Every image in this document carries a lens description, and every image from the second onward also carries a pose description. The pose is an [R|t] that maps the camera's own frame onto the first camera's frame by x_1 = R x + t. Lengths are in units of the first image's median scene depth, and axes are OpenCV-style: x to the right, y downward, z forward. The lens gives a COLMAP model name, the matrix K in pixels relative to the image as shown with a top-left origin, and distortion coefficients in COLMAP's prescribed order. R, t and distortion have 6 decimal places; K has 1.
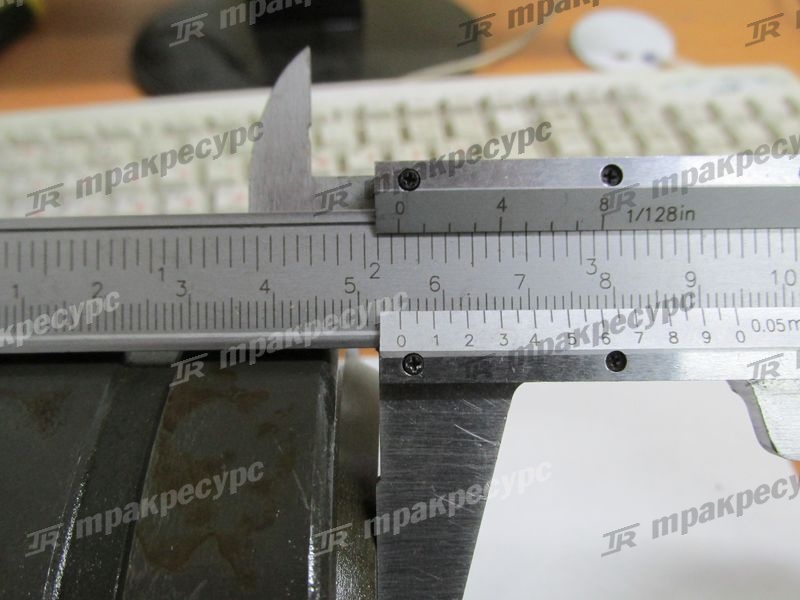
lens RADIAL K [[690.0, 0, 402.1], [0, 690.0, 299.7], [0, 0, 1]] dist [0.000742, 0.006803]
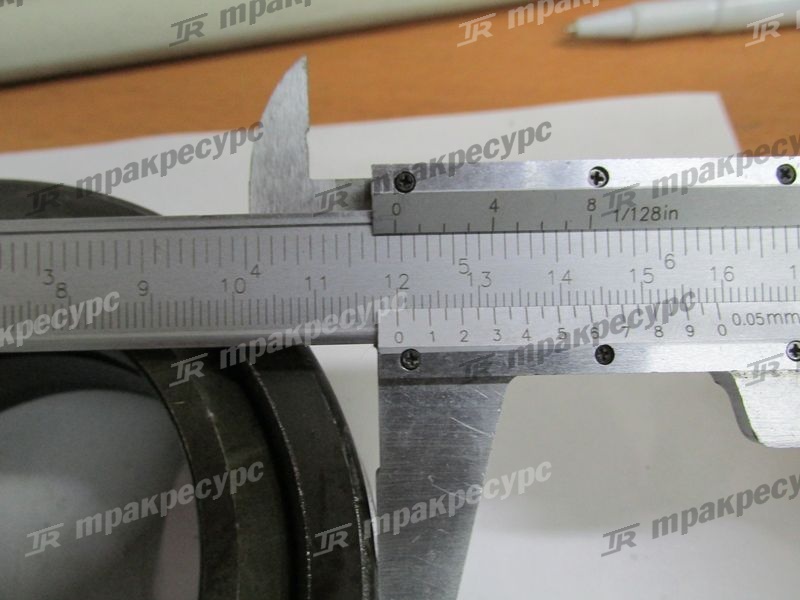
lens RADIAL K [[690.0, 0, 401.3], [0, 690.0, 296.0], [0, 0, 1]] dist [0.000742, 0.006803]
pose [[0.999999, -0.000684, -0.001001, 0.003145], [0.000678, 0.999985, -0.005433, 0.004783], [0.001005, 0.005432, 0.999985, -0.036770]]
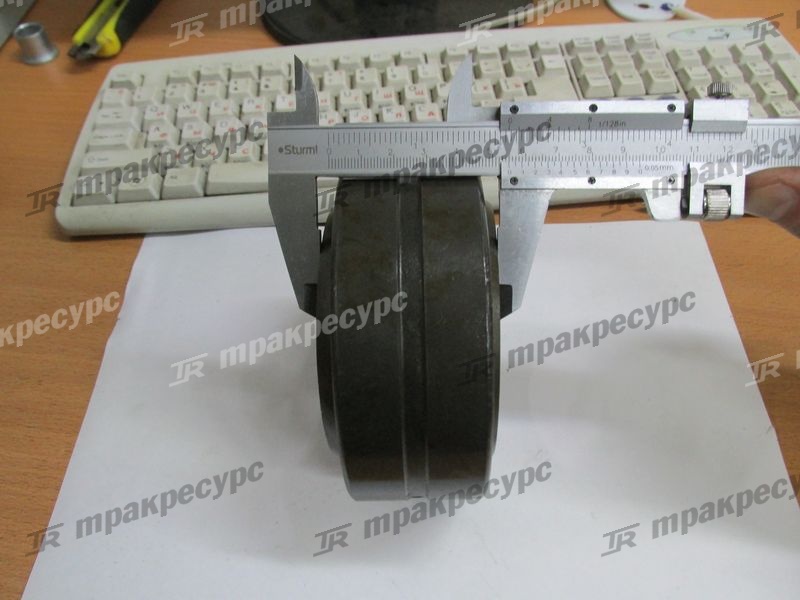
lens RADIAL K [[690.0, 0, 397.9], [0, 690.0, 303.9], [0, 0, 1]] dist [0.000742, 0.006803]
pose [[0.998566, 0.021785, -0.048895, -0.209553], [-0.016134, 0.993450, 0.113125, 0.196561], [0.051039, -0.112174, 0.992377, -1.237922]]
